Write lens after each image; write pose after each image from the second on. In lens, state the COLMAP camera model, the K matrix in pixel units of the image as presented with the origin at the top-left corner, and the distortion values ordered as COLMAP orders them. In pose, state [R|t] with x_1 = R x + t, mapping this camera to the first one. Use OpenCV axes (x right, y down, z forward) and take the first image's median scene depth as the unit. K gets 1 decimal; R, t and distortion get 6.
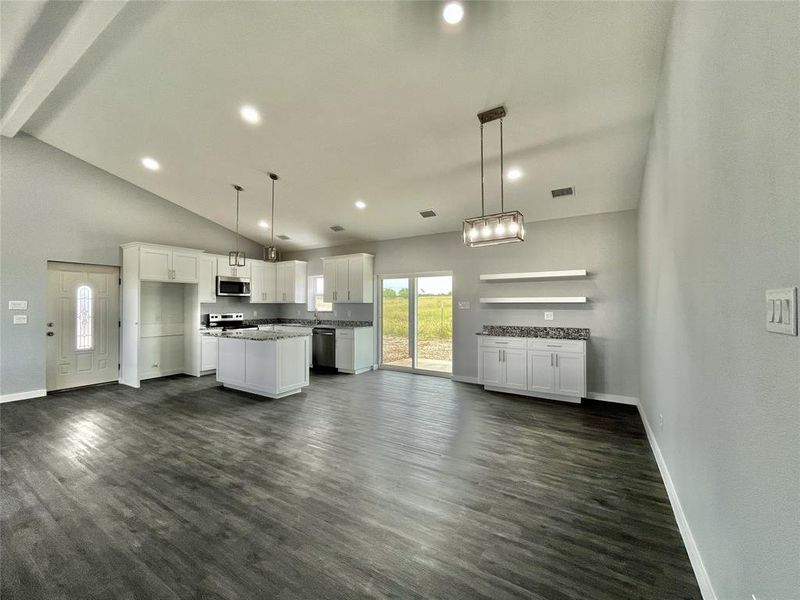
lens RADIAL K [[327.1, 0, 400.0], [0, 327.1, 300.0], [0, 0, 1]] dist [0.000033, 0.000024]
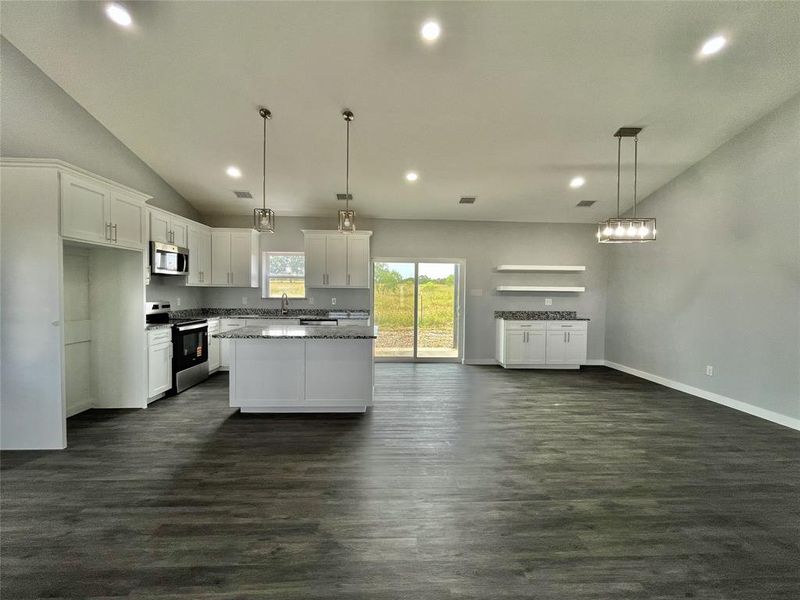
lens RADIAL K [[327.1, 0, 400.0], [0, 327.1, 300.0], [0, 0, 1]] dist [0.000033, 0.000024]
pose [[0.824316, -0.005706, 0.566102, -0.657077], [-0.019716, 0.999053, 0.038780, 0.004775], [-0.565787, -0.043128, 0.823423, 0.289528]]
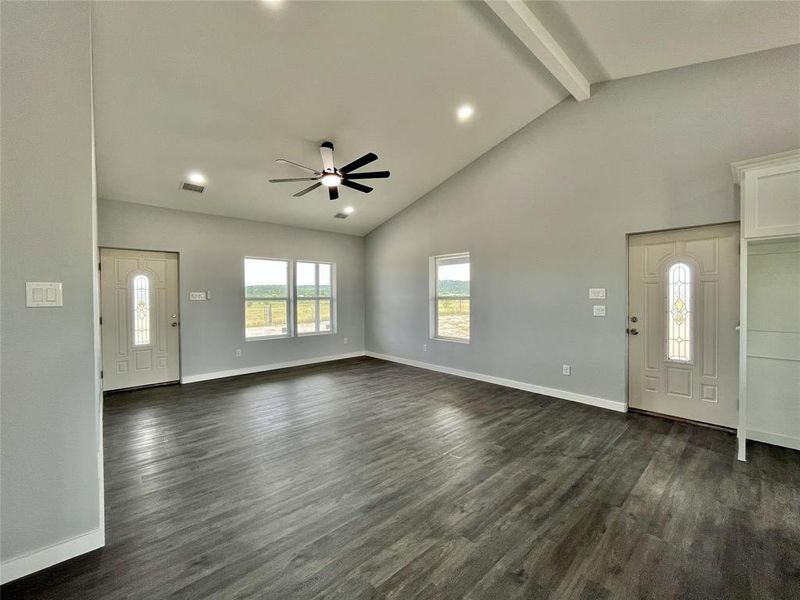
lens RADIAL K [[327.1, 0, 400.0], [0, 327.1, 300.0], [0, 0, 1]] dist [0.000033, 0.000024]
pose [[-0.272359, 0.018153, -0.962024, -0.189796], [0.023794, 0.999643, 0.012127, 0.008393], [0.961901, -0.019587, -0.272694, 0.647065]]
